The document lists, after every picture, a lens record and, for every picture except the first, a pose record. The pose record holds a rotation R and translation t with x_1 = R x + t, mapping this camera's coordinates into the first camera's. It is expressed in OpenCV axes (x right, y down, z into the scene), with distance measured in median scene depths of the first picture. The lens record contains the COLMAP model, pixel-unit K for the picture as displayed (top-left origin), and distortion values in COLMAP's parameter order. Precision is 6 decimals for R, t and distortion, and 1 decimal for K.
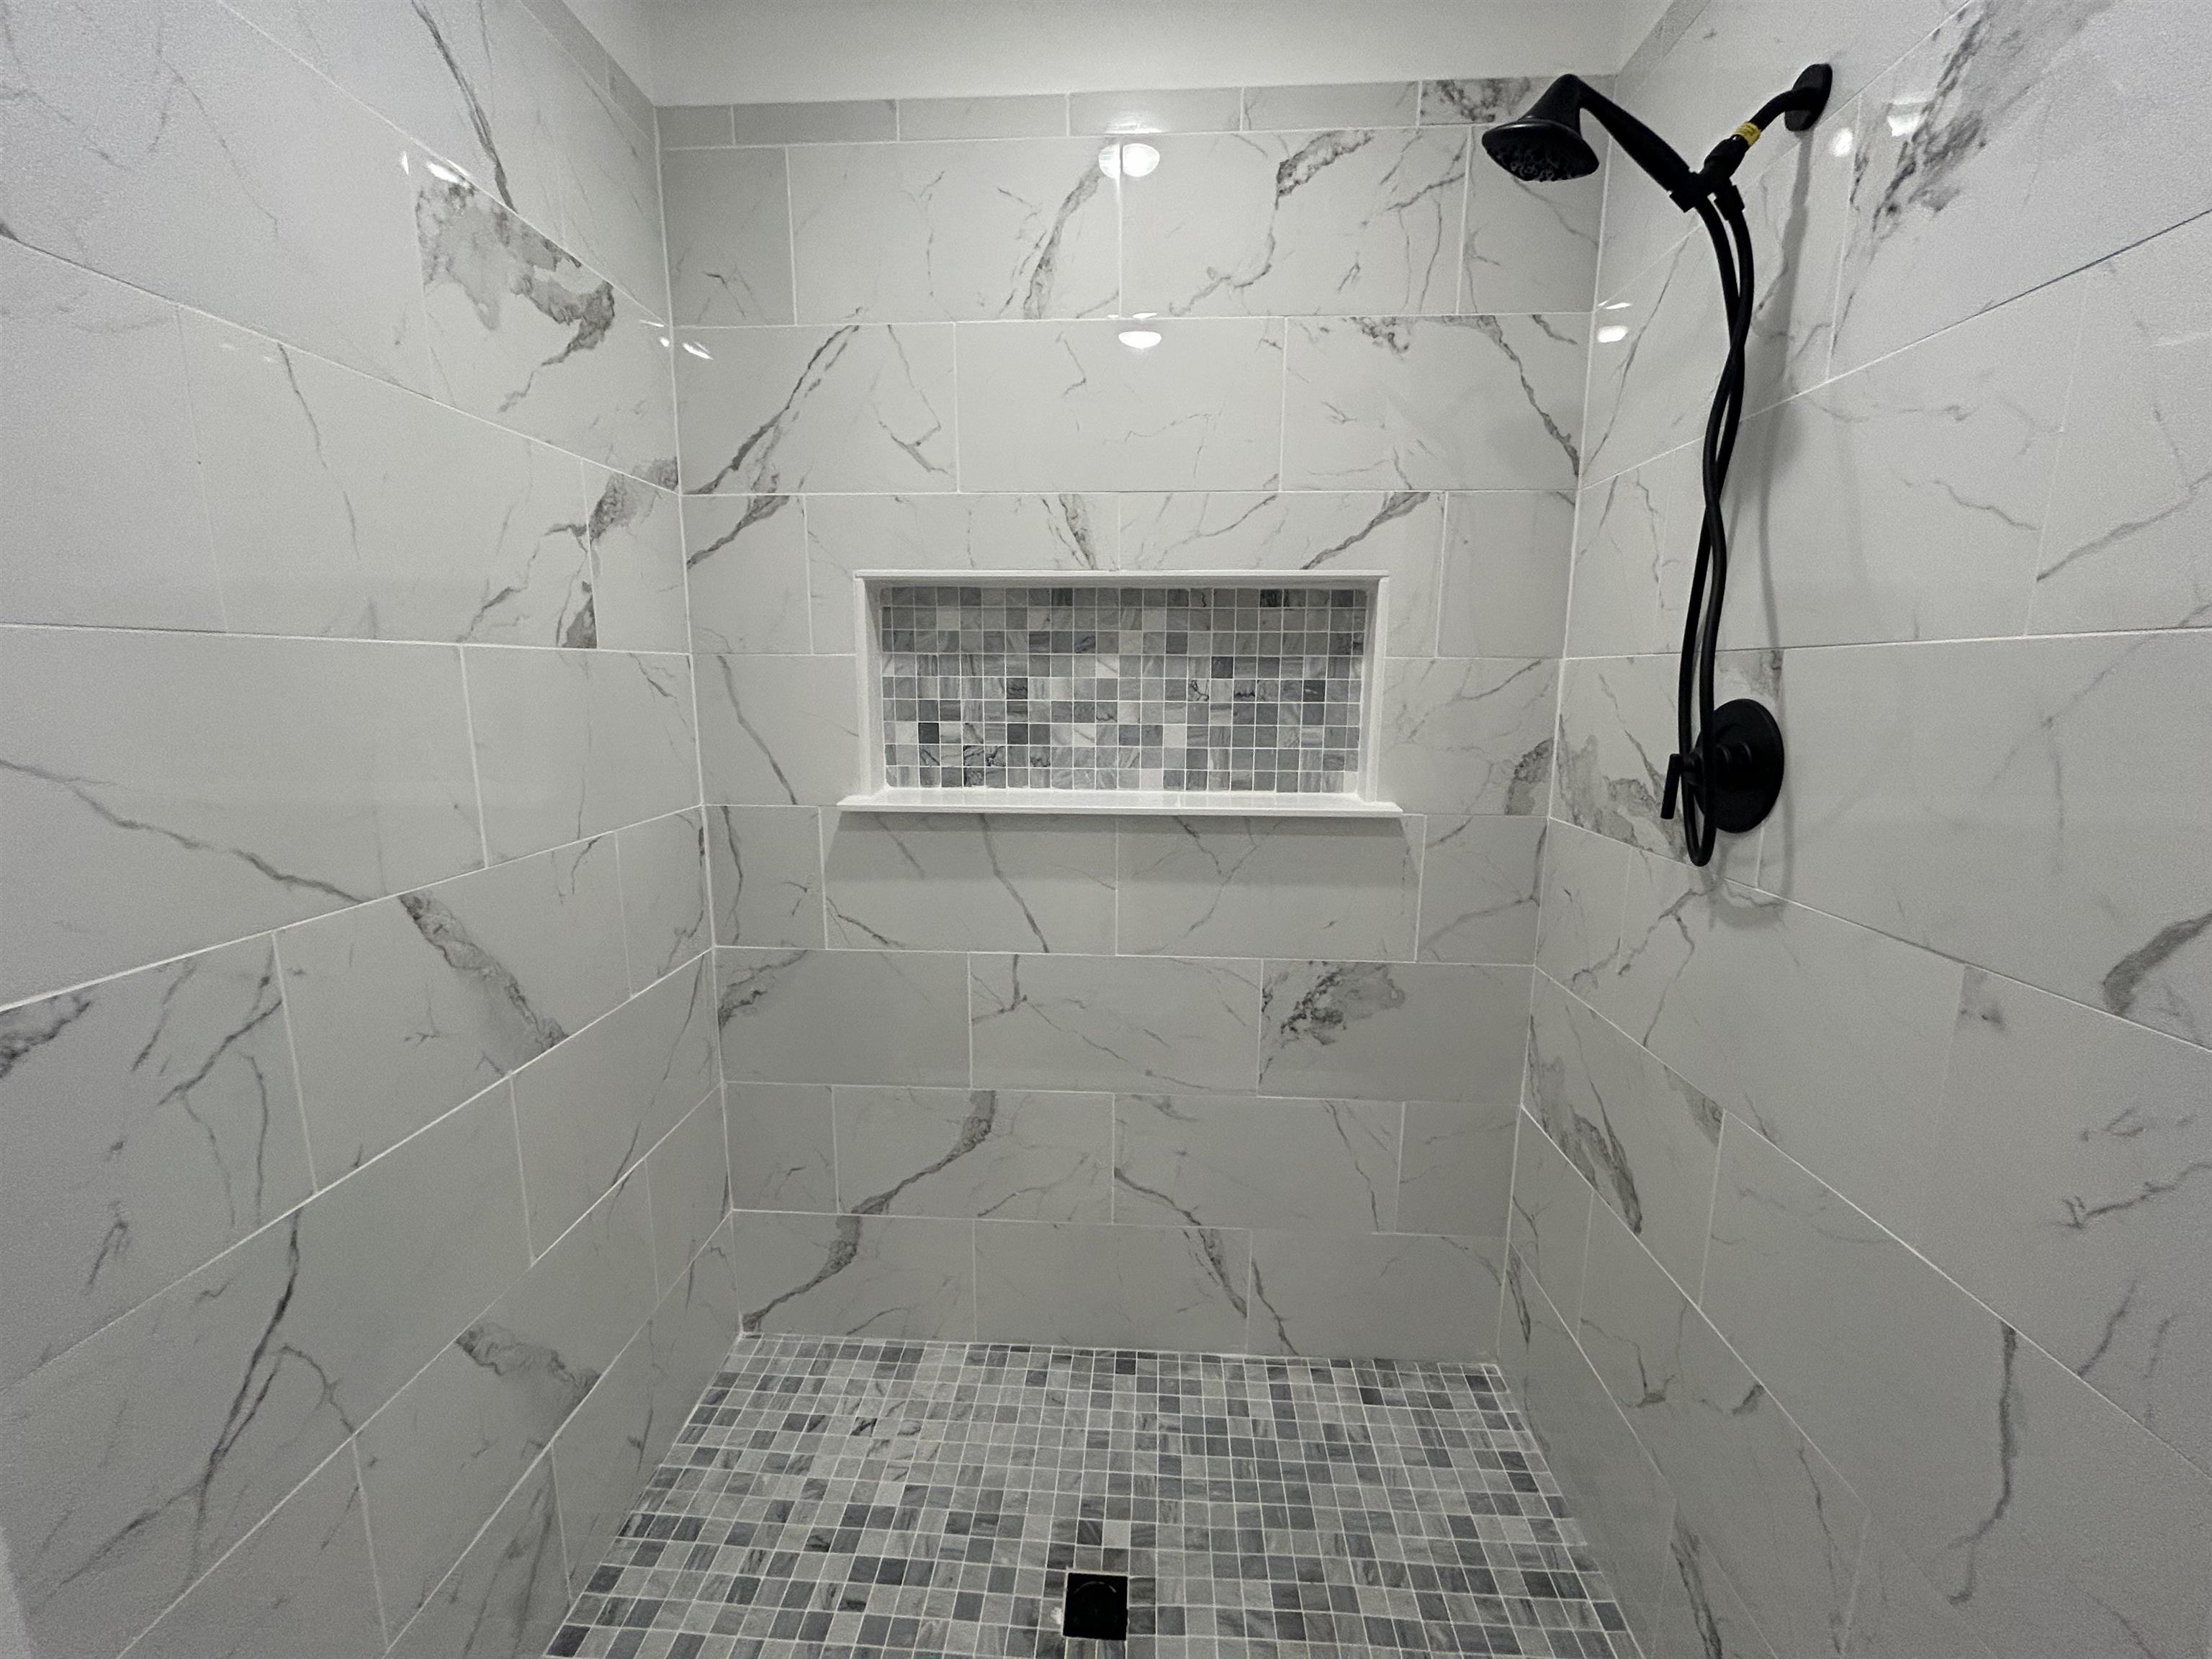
lens RADIAL K [[897.2, 0, 1102.3], [0, 897.2, 830.1], [0, 0, 1]] dist [0.001319, 0.001763]
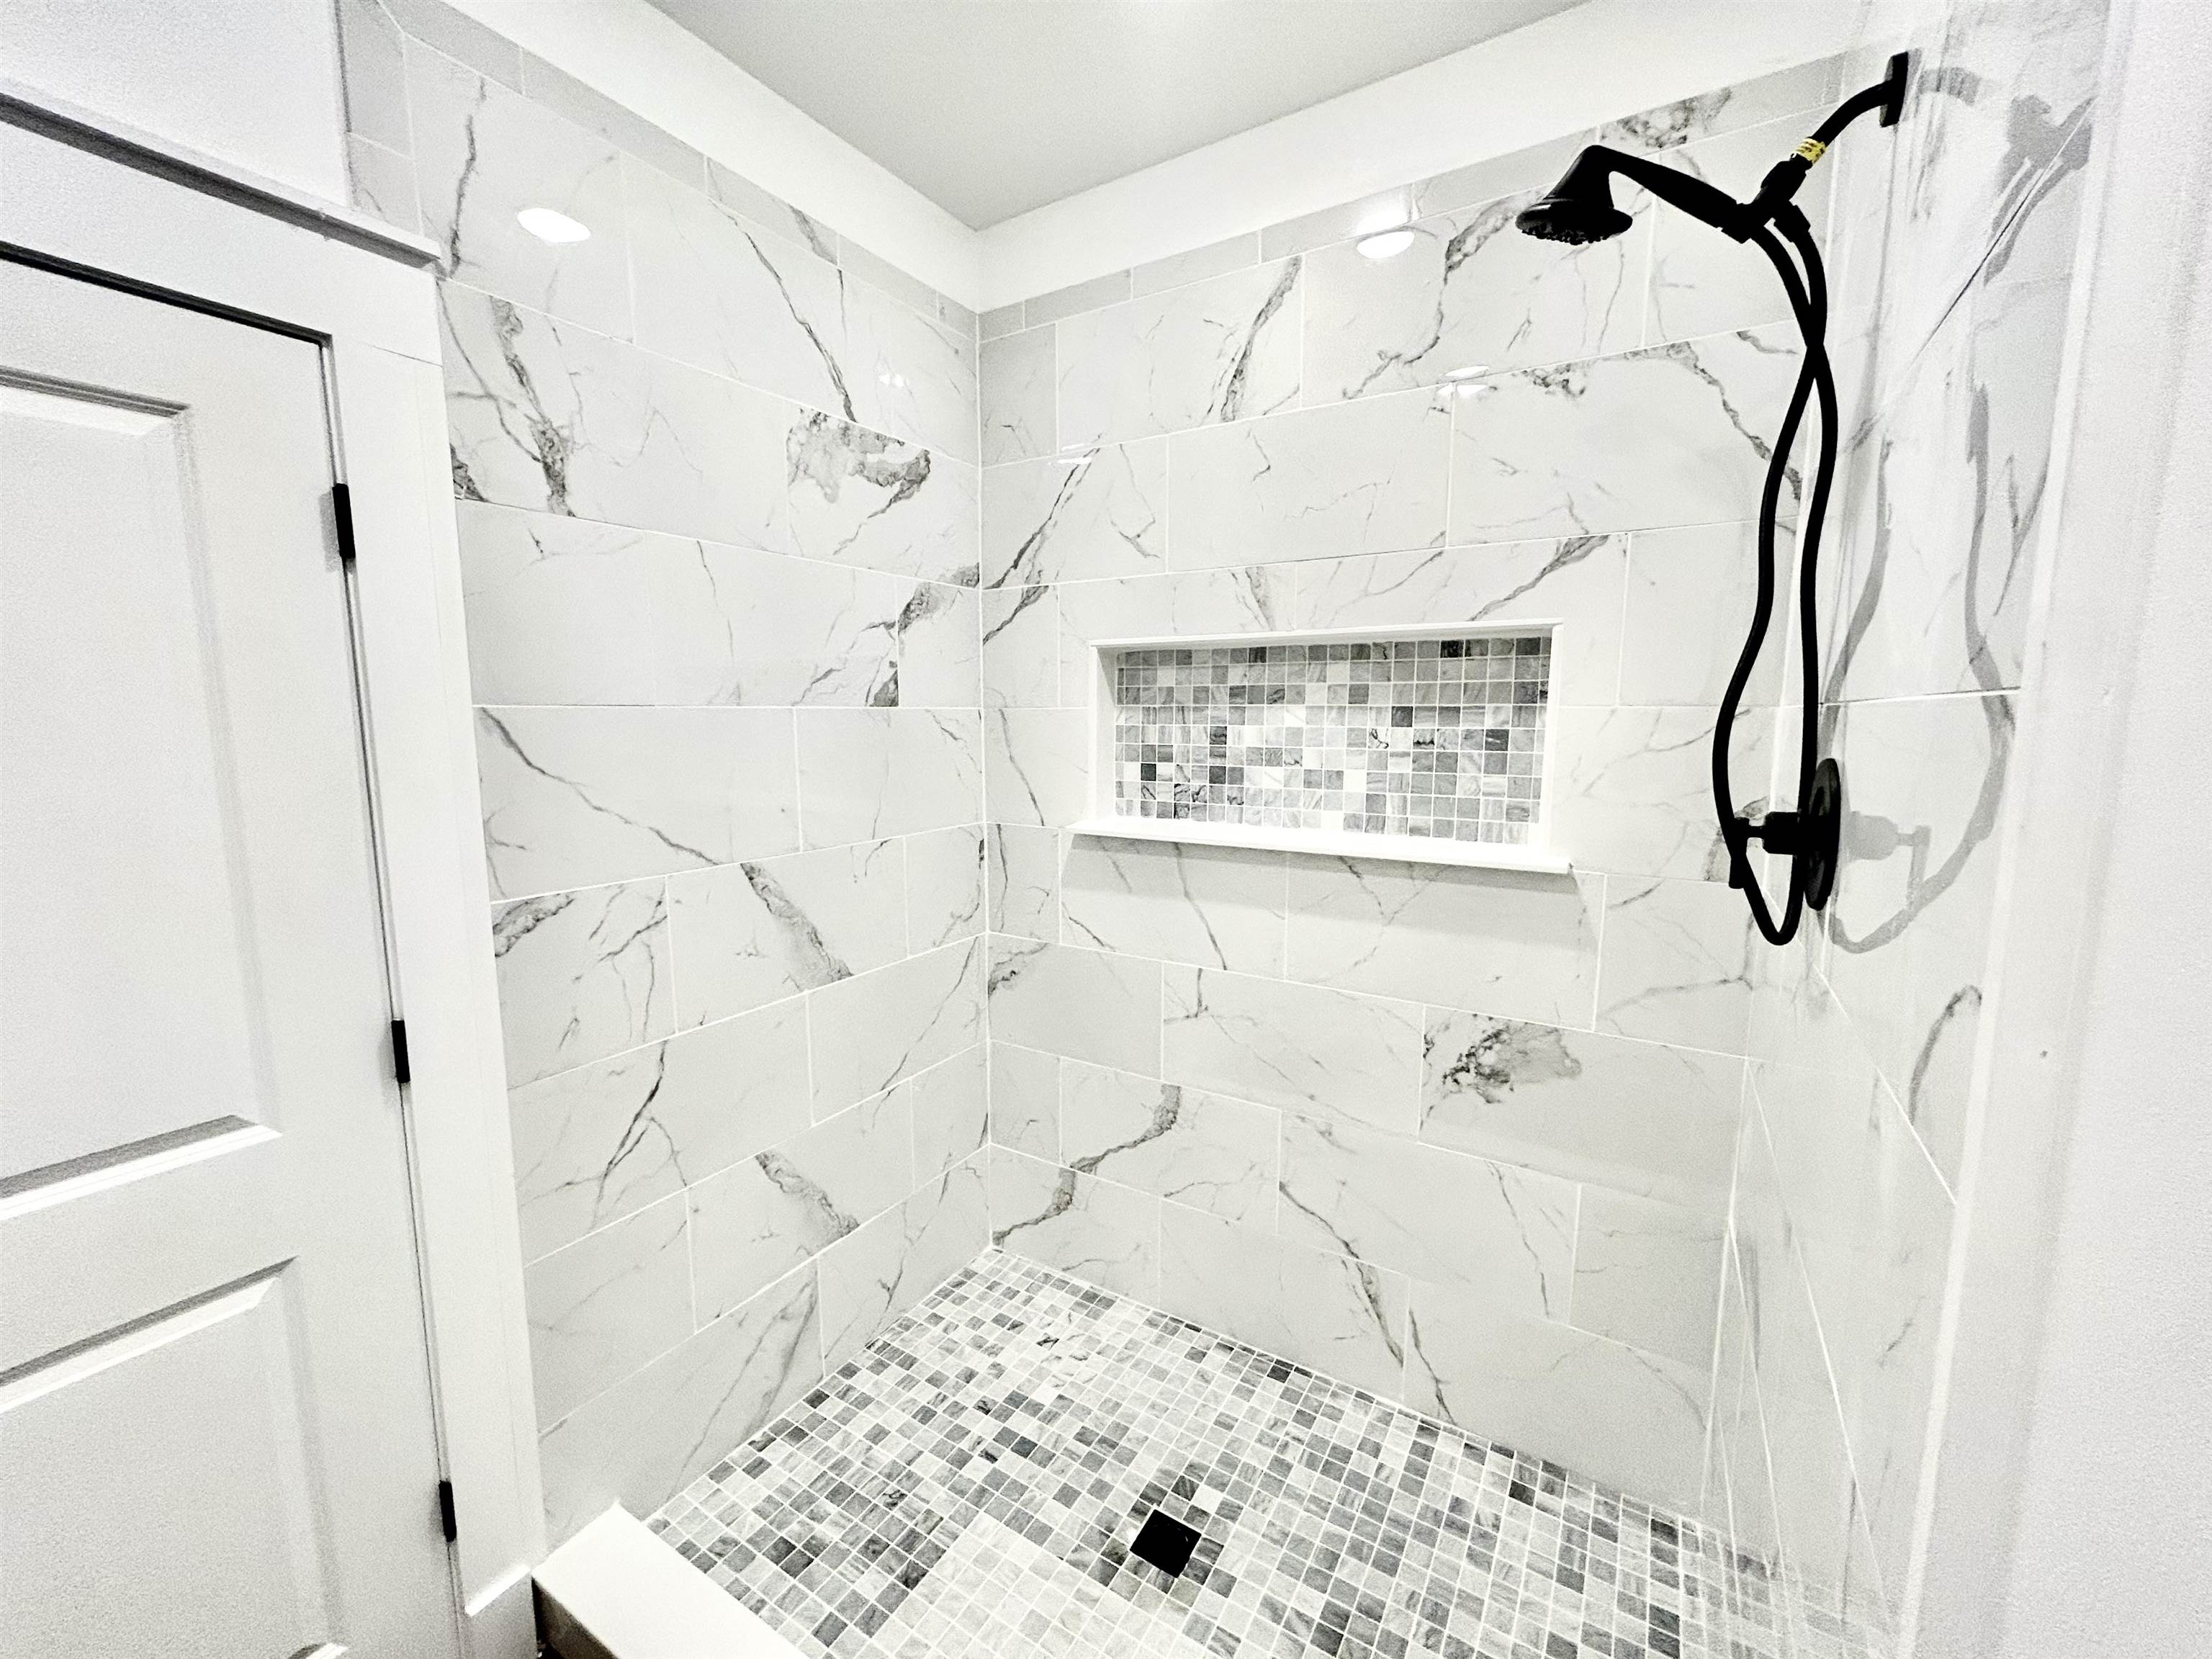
lens RADIAL K [[897.2, 0, 1100.9], [0, 897.2, 831.3], [0, 0, 1]] dist [0.001319, 0.001763]
pose [[0.877276, 0.058789, -0.476372, 0.363901], [-0.078093, 0.996729, -0.020809, -0.000945], [0.473591, 0.055457, 0.878997, -0.074717]]
